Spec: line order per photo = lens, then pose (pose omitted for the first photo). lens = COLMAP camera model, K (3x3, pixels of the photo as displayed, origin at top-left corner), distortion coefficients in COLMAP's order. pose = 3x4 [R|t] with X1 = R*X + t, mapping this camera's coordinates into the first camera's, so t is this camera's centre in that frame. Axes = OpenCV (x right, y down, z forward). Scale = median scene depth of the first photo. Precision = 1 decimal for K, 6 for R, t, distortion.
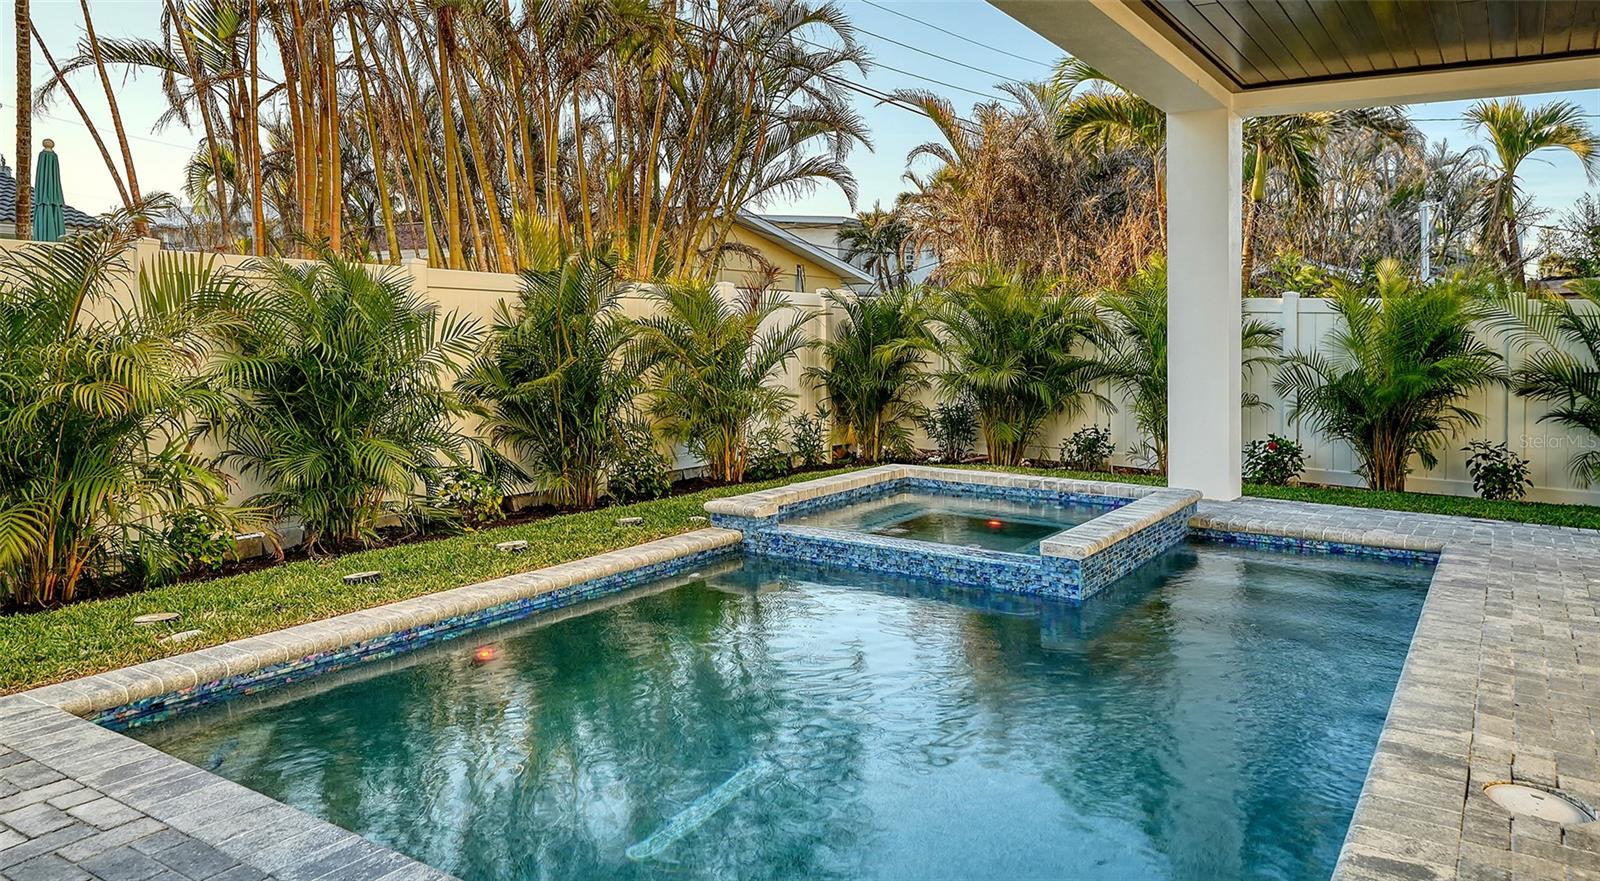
lens RADIAL K [[1074.5, 0, 851.7], [0, 1074.5, 404.1], [0, 0, 1]] dist [-0.003389, 0.003699]
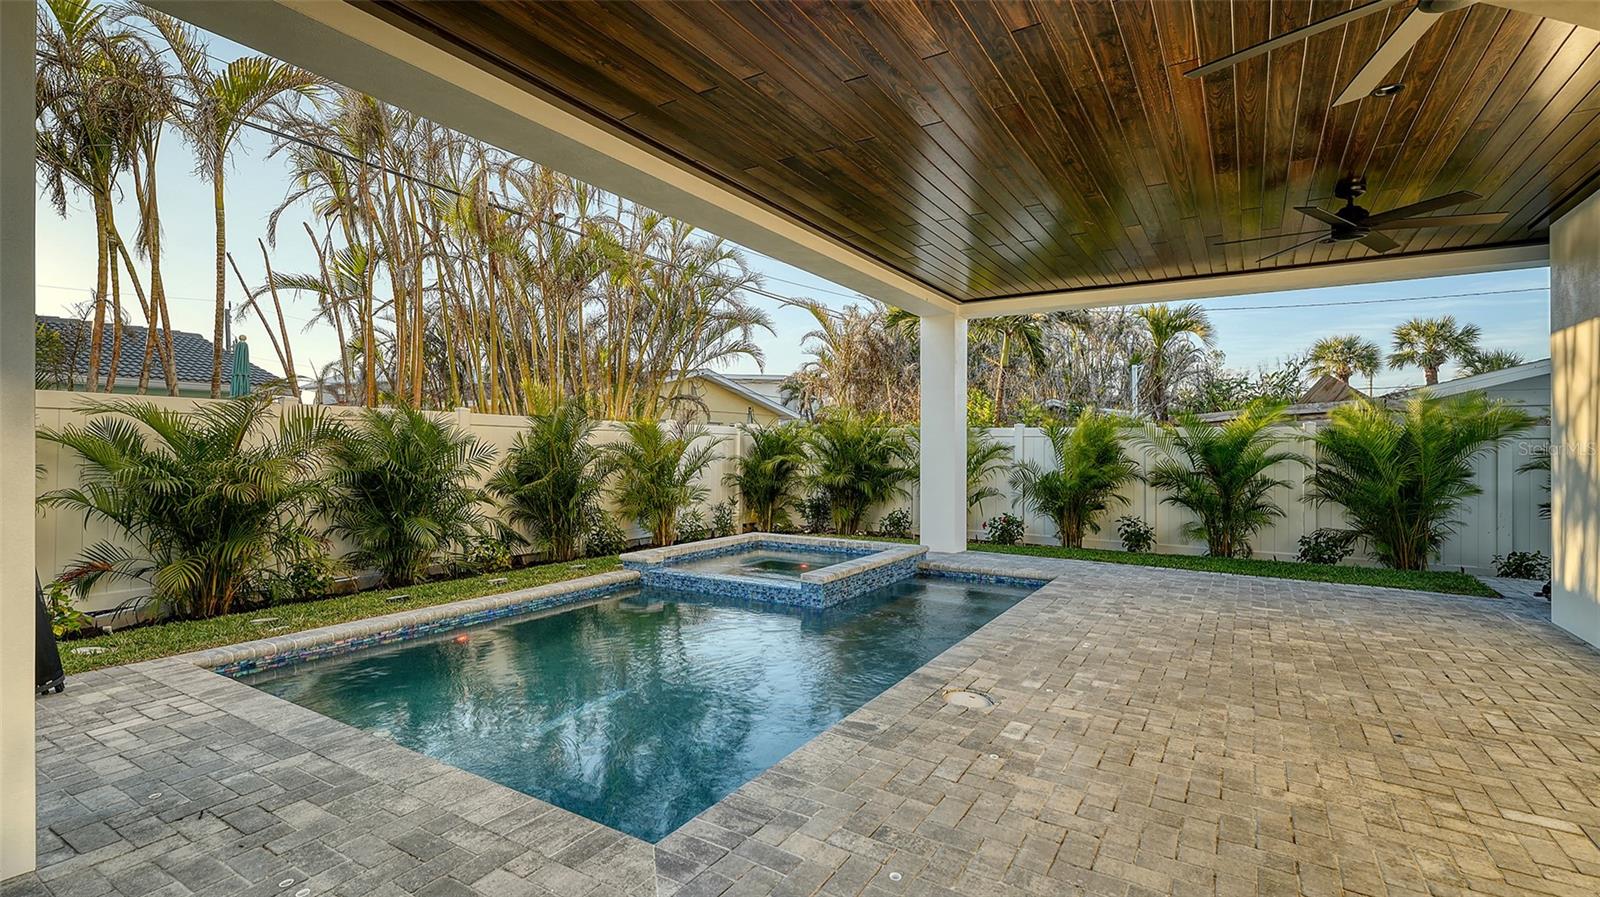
lens RADIAL K [[720.5, 0, 800.2], [0, 720.5, 448.7], [0, 0, 1]] dist [0.004006, -0.001243]
pose [[0.999975, -0.007085, 0.000132, 0.099494], [0.007077, 0.997514, -0.070113, 0.006465], [0.000365, 0.070112, 0.997539, -0.080158]]
